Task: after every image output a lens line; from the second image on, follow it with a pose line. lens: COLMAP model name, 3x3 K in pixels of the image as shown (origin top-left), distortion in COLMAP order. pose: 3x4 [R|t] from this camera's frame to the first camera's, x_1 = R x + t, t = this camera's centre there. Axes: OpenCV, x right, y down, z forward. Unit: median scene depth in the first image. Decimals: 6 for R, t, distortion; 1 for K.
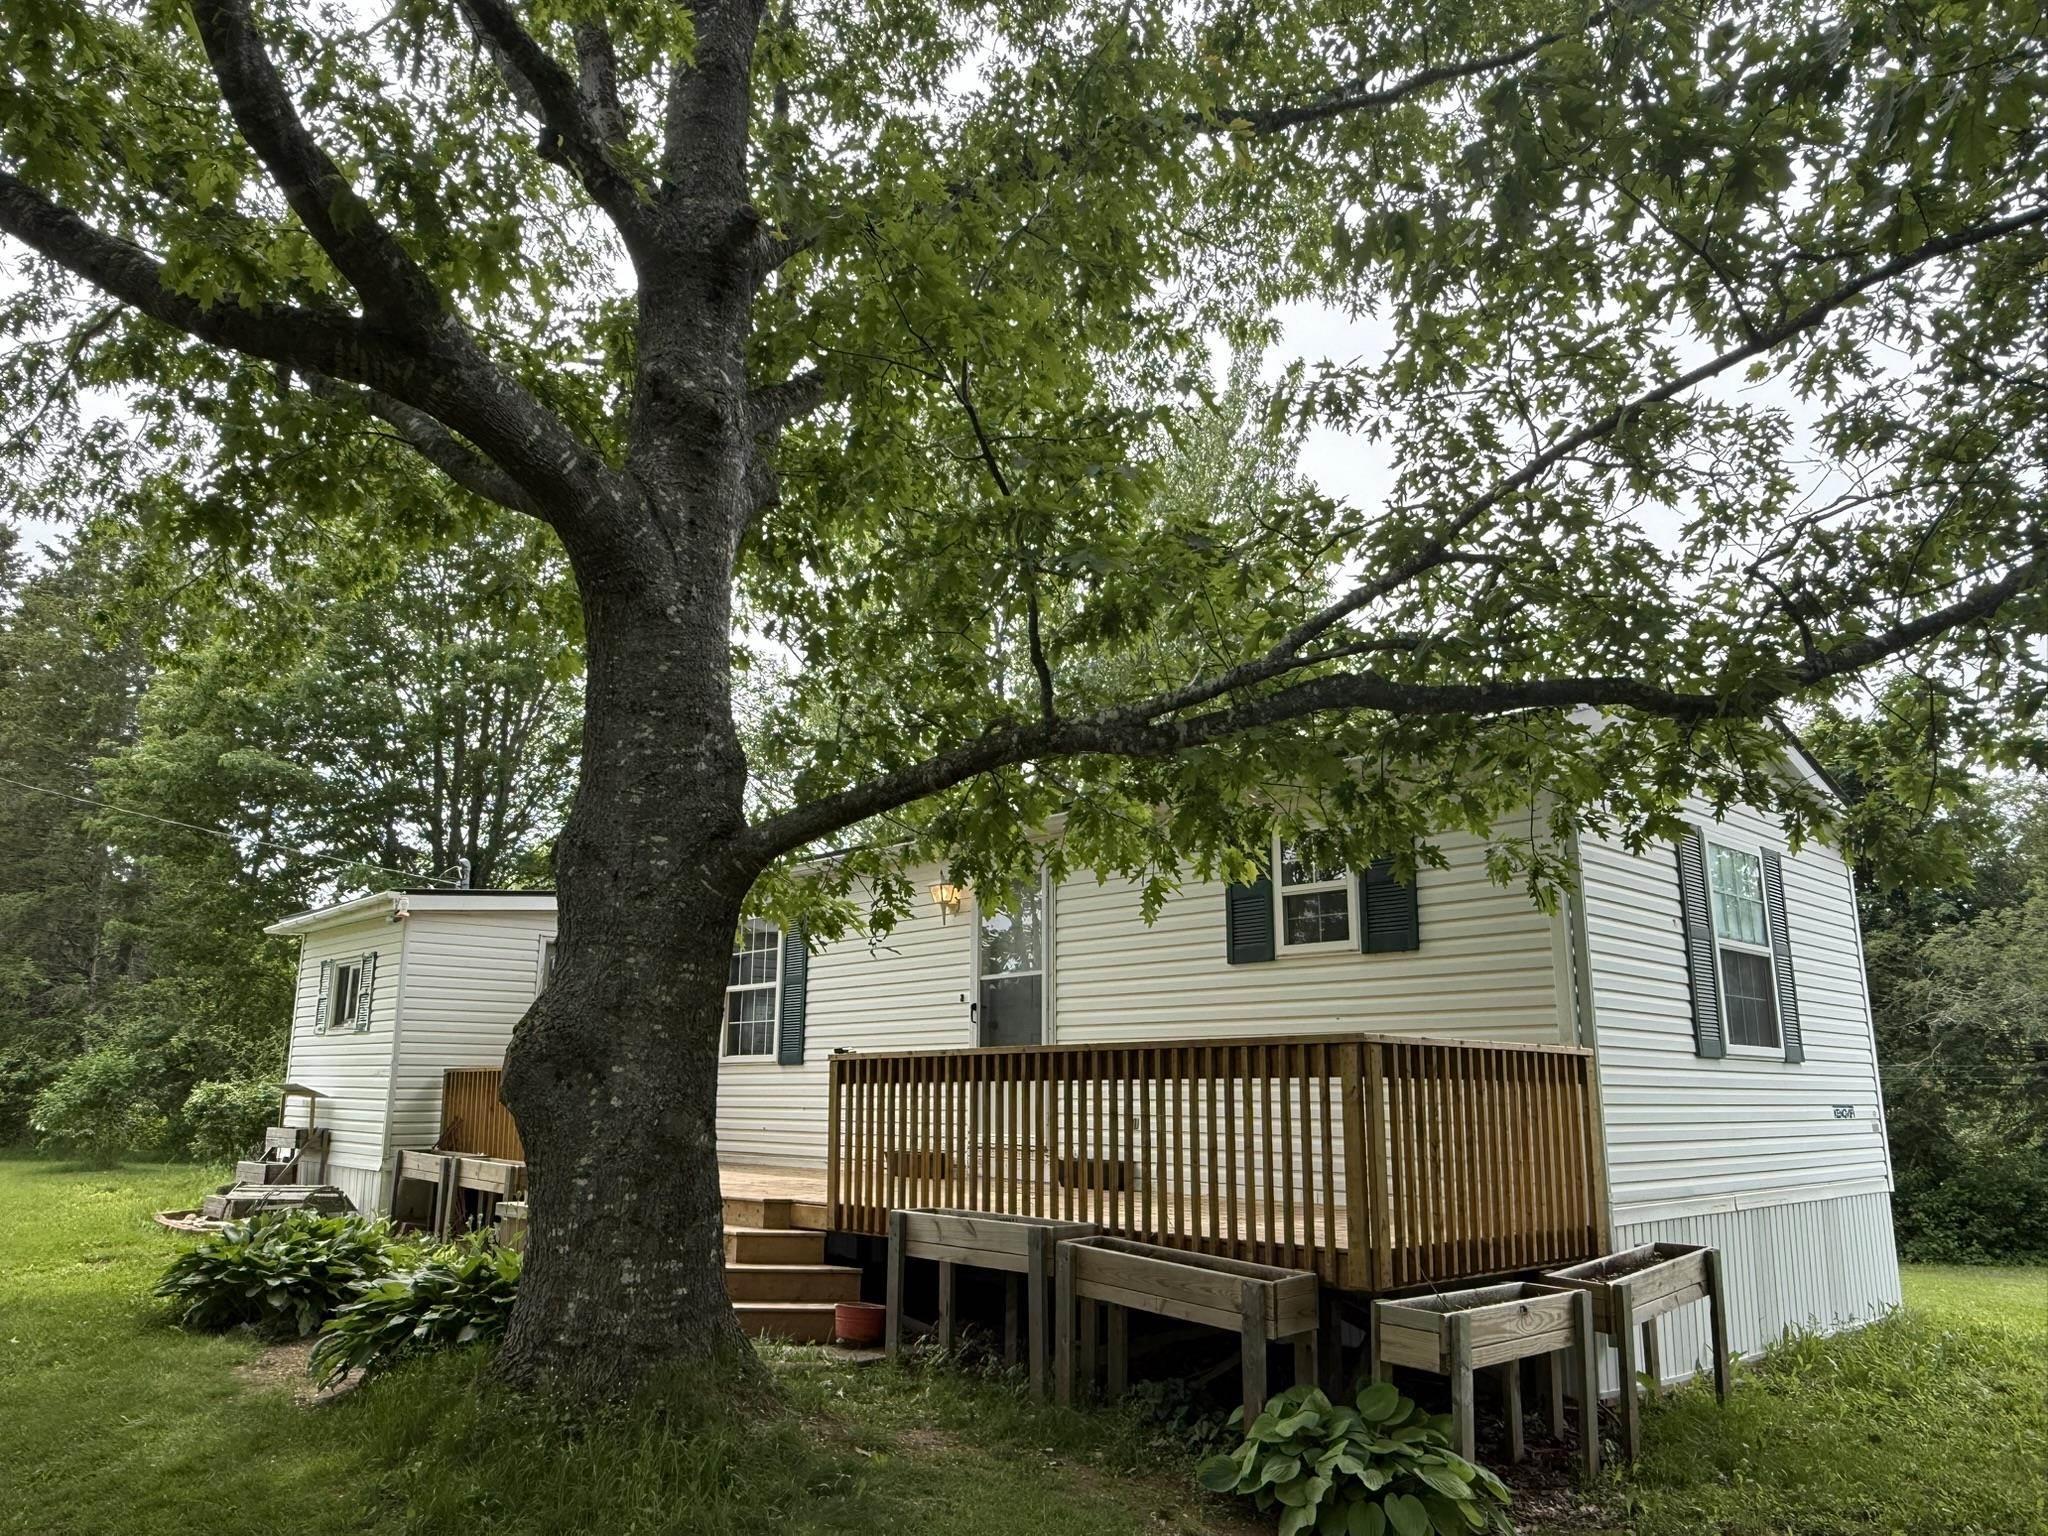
lens RADIAL K [[1390.6, 0, 1014.1], [0, 1390.6, 785.8], [0, 0, 1]] dist [0.000439, 0.001775]
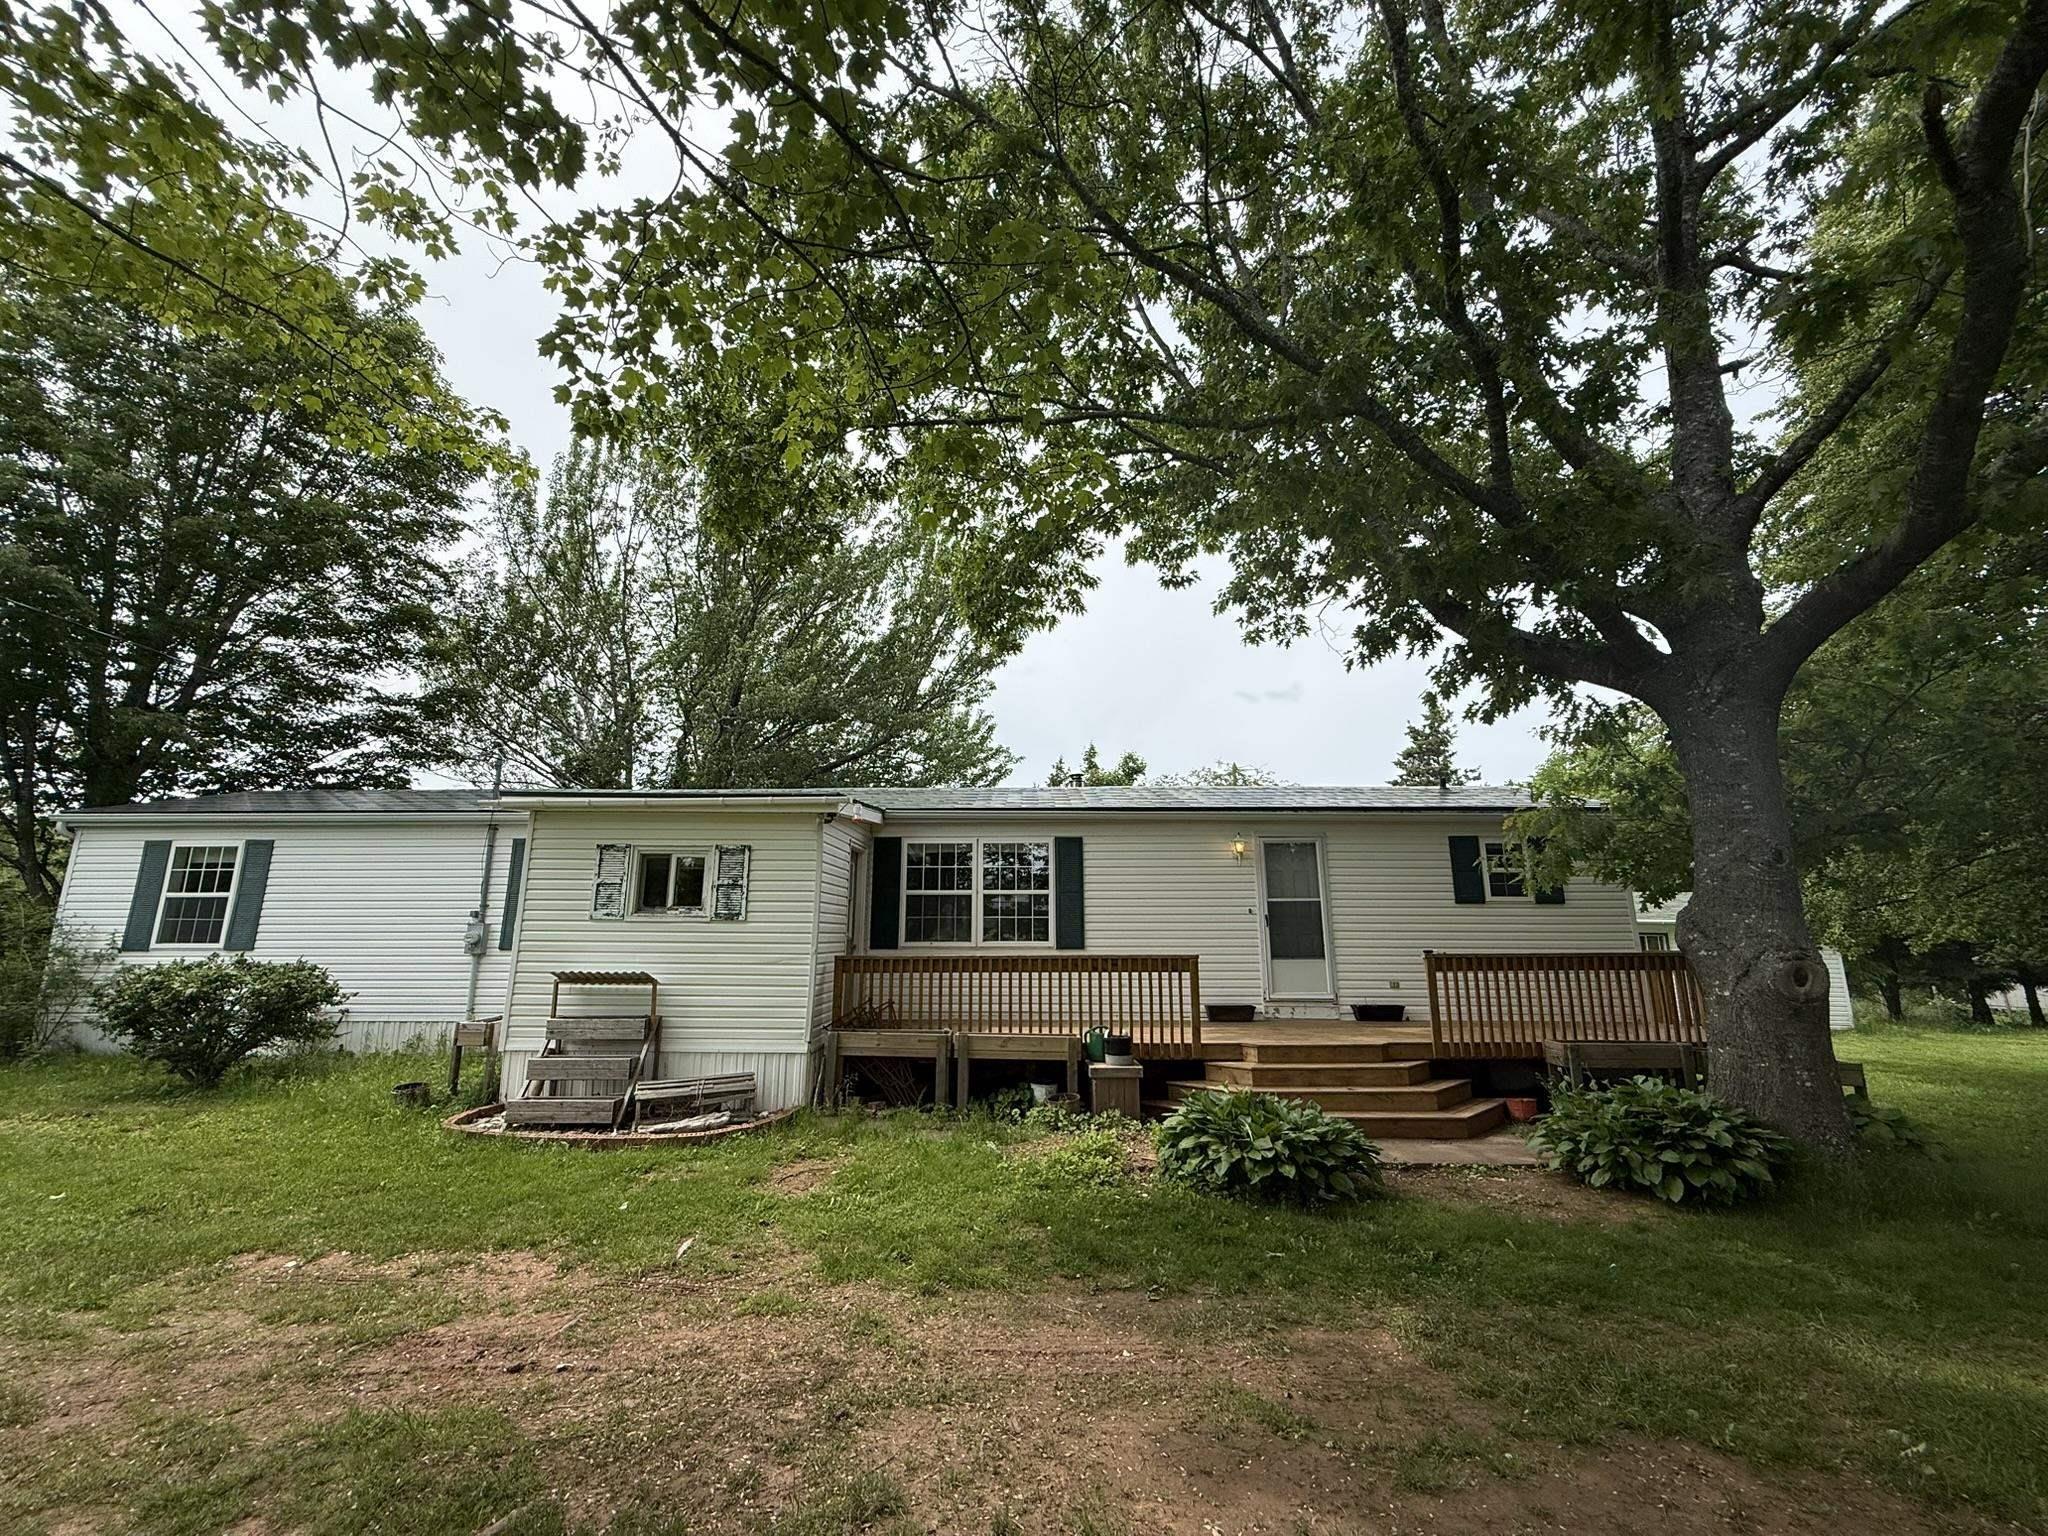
lens RADIAL K [[812.6, 0, 1009.8], [0, 812.6, 768.7], [0, 0, 1]] dist [0.000553, -0.000015]
pose [[0.697253, 0.145220, 0.701961, -1.404184], [-0.152764, 0.986871, -0.052422, 0.119668], [-0.700358, -0.070683, 0.710283, 0.790543]]
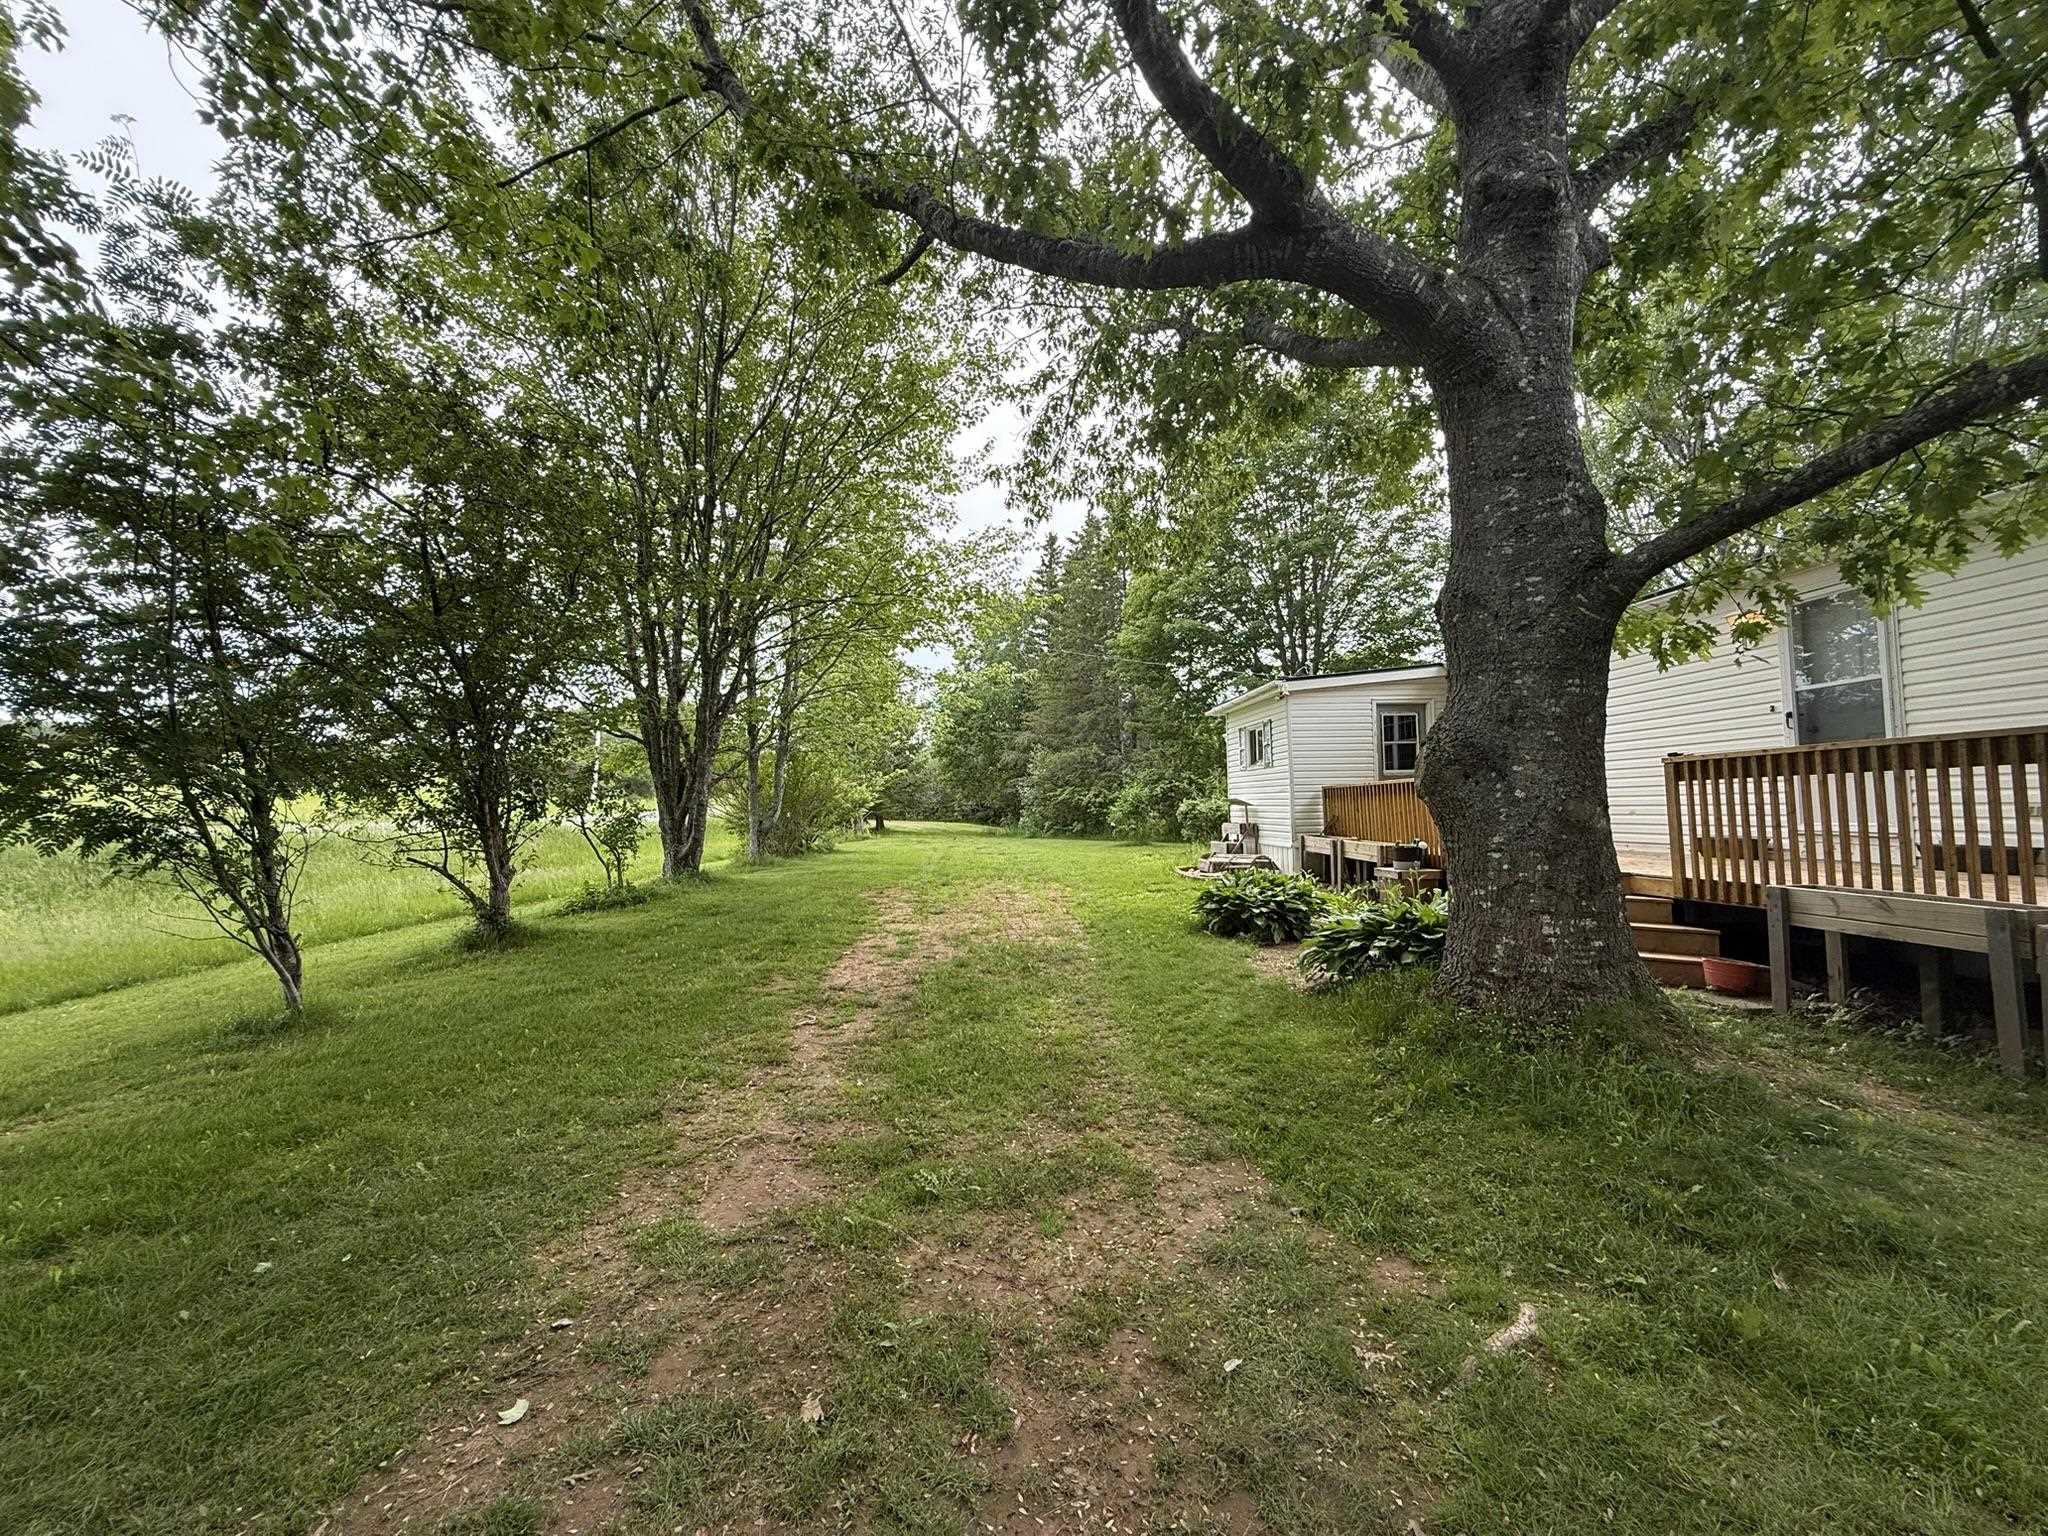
lens RADIAL K [[812.6, 0, 1009.8], [0, 812.6, 768.7], [0, 0, 1]] dist [0.000553, -0.000015]
pose [[0.754027, -0.050609, -0.654890, -0.115787], [0.161128, 0.980815, 0.109724, 0.038937], [0.636774, -0.188256, 0.747716, 0.126379]]
